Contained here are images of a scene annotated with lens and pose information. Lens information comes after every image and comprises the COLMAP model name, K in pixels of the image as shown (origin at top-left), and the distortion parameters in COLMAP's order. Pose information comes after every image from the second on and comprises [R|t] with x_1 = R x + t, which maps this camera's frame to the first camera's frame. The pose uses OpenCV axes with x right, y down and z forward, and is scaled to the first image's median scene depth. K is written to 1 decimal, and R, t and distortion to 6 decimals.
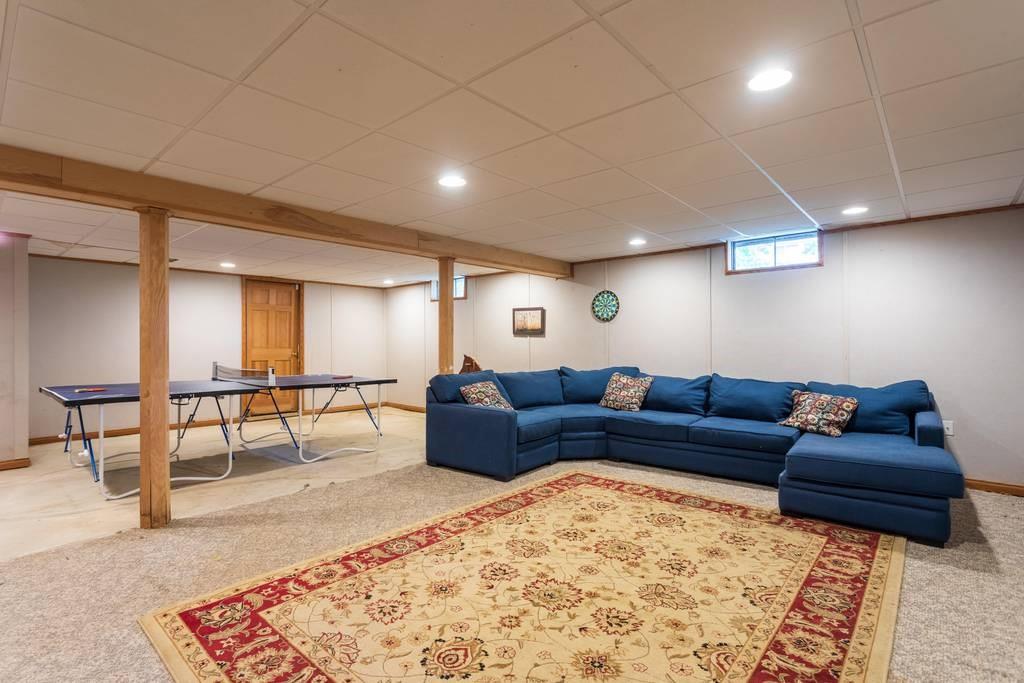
lens RADIAL K [[503.3, 0, 509.5], [0, 503.3, 341.2], [0, 0, 1]] dist [-0.077895, 0.038059]
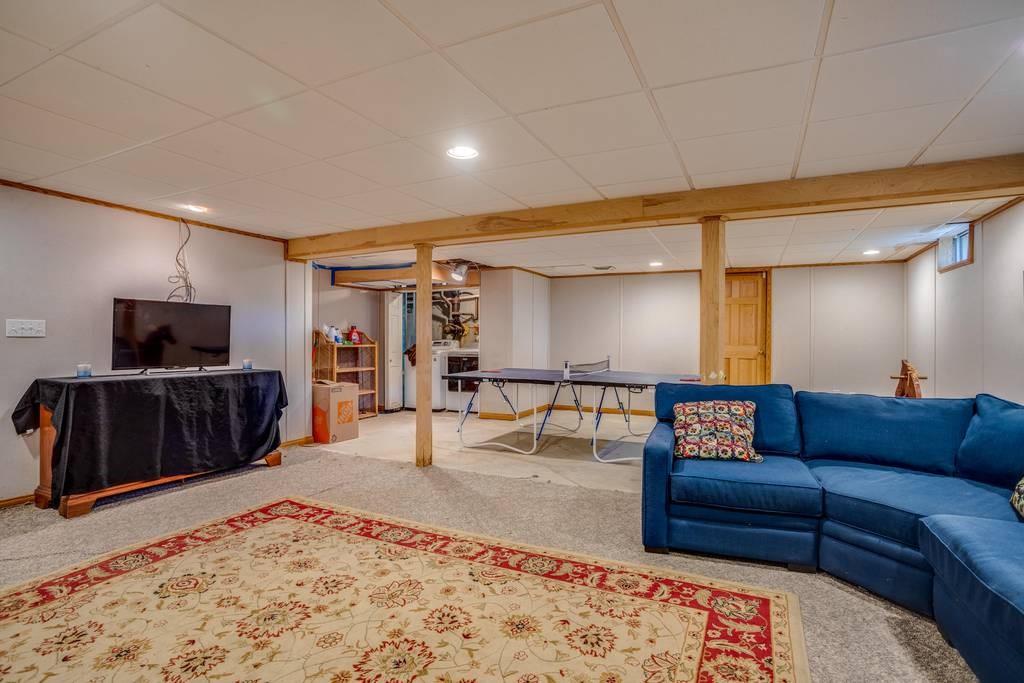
lens RADIAL K [[522.2, 0, 544.9], [0, 522.2, 340.1], [0, 0, 1]] dist [-0.098775, 0.043435]
pose [[0.258379, 0.007737, -0.966013, 0.790563], [-0.000893, 0.999969, 0.007770, -0.003962], [0.966043, -0.001145, 0.258378, 0.899995]]
